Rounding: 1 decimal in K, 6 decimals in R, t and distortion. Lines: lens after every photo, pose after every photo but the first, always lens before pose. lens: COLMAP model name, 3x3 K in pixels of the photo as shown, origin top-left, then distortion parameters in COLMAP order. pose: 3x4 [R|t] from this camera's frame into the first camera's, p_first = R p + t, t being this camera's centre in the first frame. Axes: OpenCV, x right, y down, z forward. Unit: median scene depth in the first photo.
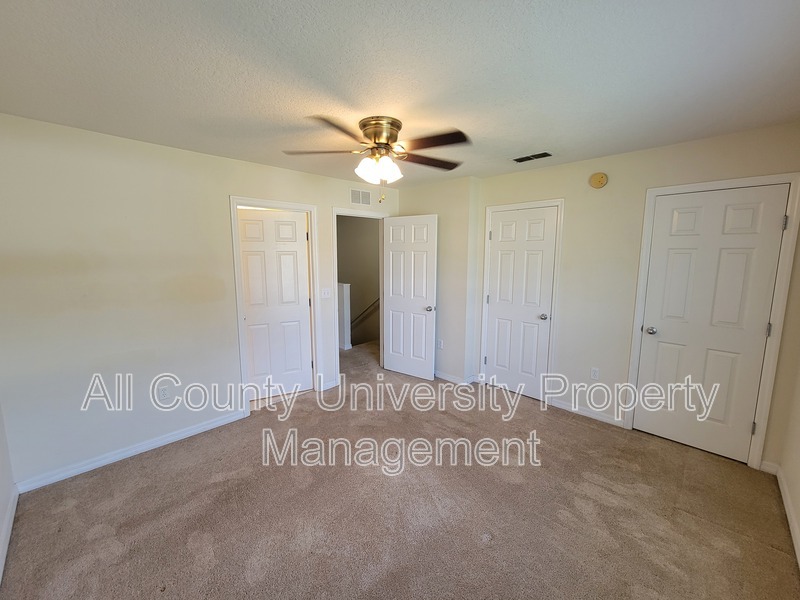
lens RADIAL K [[327.0, 0, 400.0], [0, 327.0, 300.0], [0, 0, 1]] dist [-0.013706, -0.000036]
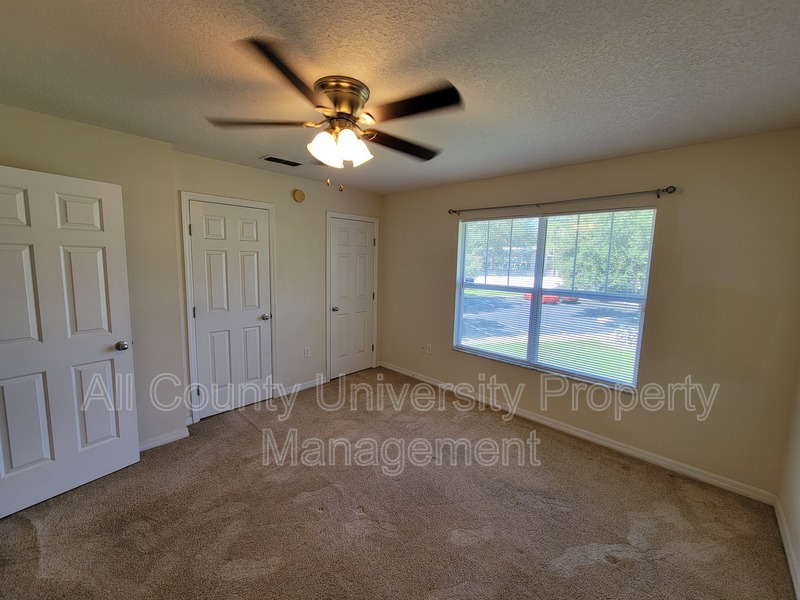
lens RADIAL K [[327.0, 0, 400.0], [0, 327.0, 300.0], [0, 0, 1]] dist [-0.013706, -0.000036]
pose [[-0.054054, -0.120796, 0.991205, -0.680876], [0.118446, 0.984872, 0.126484, -0.094871], [-0.991488, 0.124242, -0.038929, 0.727676]]
